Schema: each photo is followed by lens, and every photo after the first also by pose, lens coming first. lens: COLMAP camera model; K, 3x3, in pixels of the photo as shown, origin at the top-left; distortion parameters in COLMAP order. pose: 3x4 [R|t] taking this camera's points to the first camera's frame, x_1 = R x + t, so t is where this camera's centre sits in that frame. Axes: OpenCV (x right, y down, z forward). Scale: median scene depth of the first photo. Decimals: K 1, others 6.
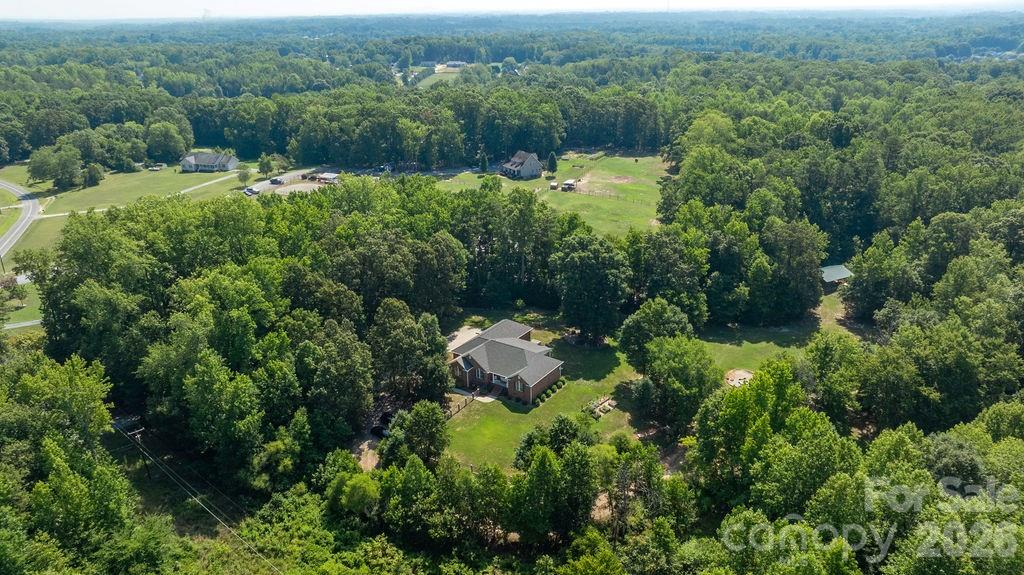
lens RADIAL K [[725.6, 0, 510.6], [0, 725.6, 288.5], [0, 0, 1]] dist [-0.024358, 0.006774]
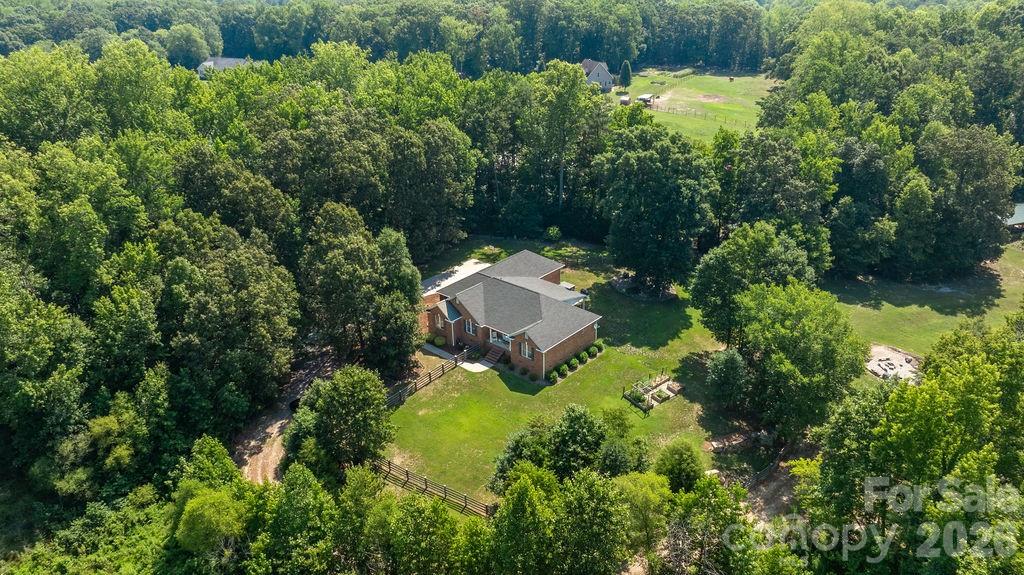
lens RADIAL K [[725.6, 0, 512.5], [0, 725.6, 285.8], [0, 0, 1]] dist [-0.024358, 0.006774]
pose [[0.993156, 0.053610, -0.103764, 0.058386], [-0.047431, 0.997002, 0.061136, 0.037255], [0.106730, -0.055796, 0.992721, 0.345826]]
